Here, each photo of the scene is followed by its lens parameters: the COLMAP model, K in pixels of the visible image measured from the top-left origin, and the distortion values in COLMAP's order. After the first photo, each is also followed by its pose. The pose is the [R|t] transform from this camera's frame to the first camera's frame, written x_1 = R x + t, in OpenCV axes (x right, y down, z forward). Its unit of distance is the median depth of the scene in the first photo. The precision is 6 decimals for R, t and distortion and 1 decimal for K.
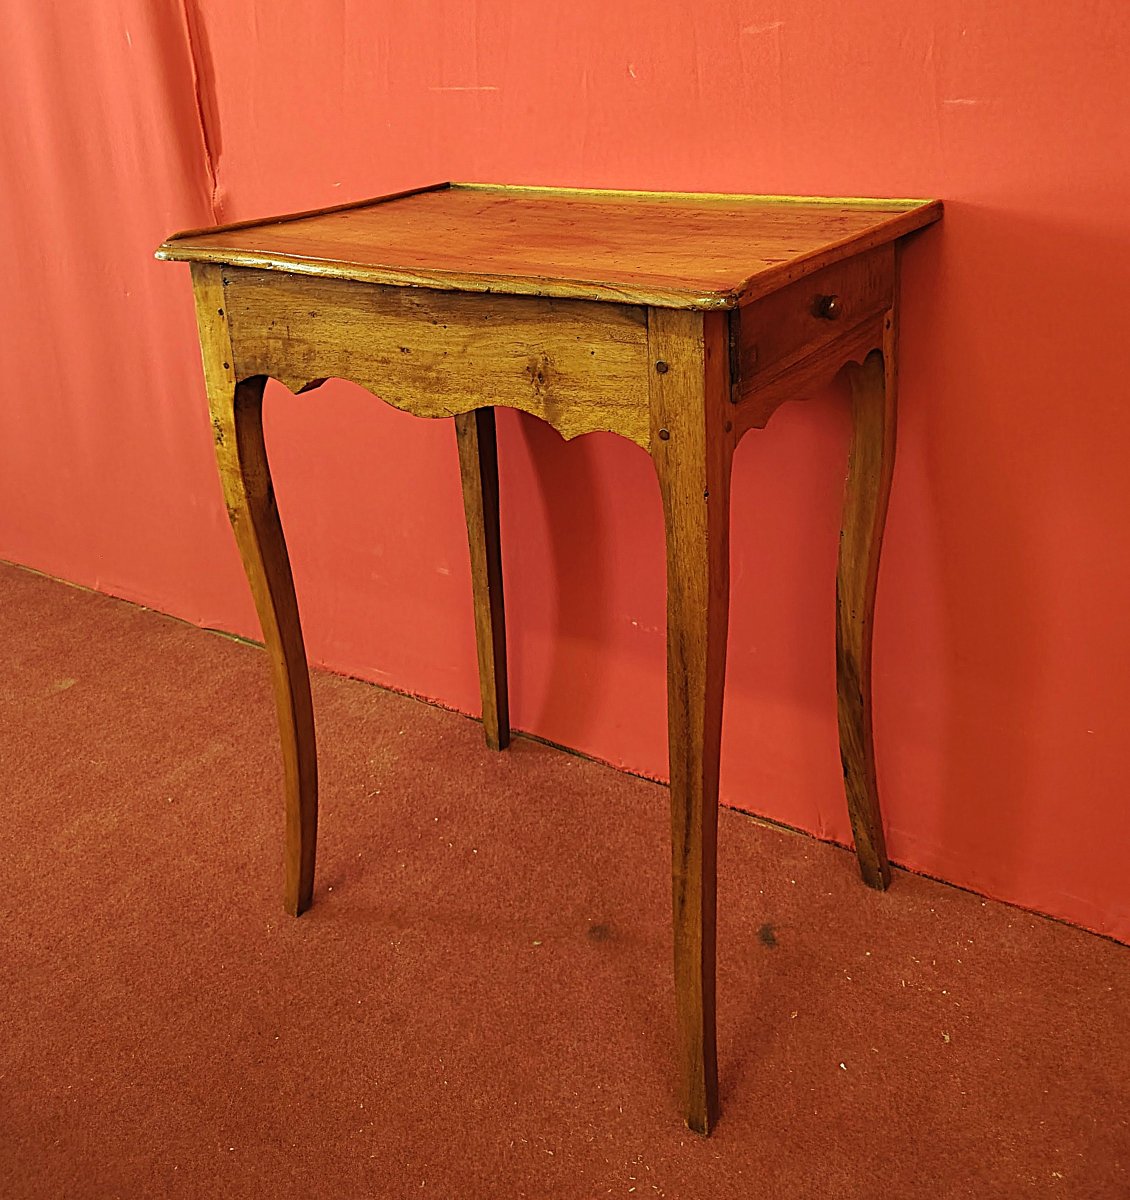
lens RADIAL K [[1232.8, 0, 551.9], [0, 1232.8, 447.3], [0, 0, 1]] dist [0.005116, 0.000000]
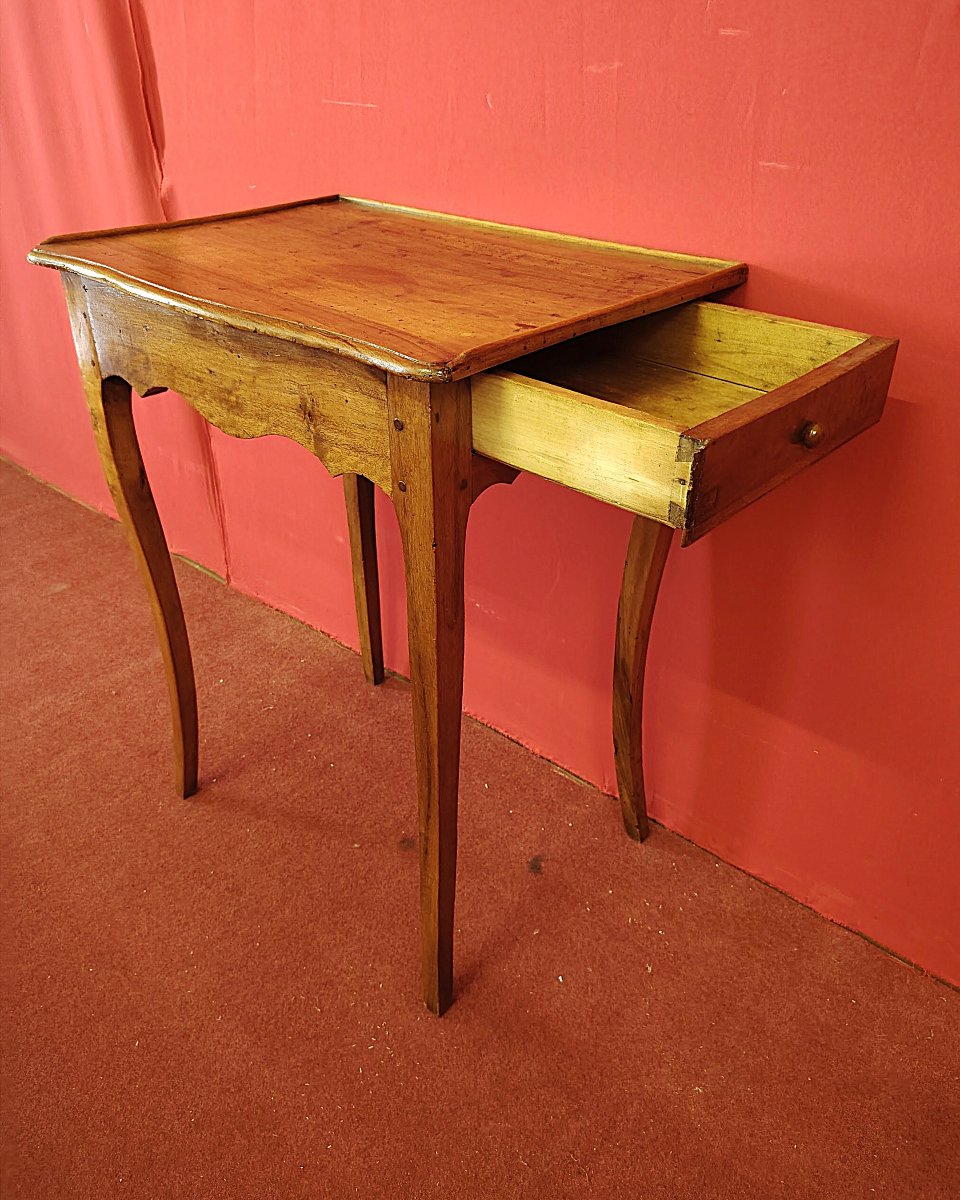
lens RADIAL K [[966.7, 0, 452.4], [0, 966.7, 645.1], [0, 0, 1]] dist [0.043575, -0.100922]
pose [[0.989630, 0.117406, -0.082753, 0.158594], [-0.093264, 0.963367, 0.251447, -0.066941], [0.109243, -0.241122, 0.964327, 0.099976]]
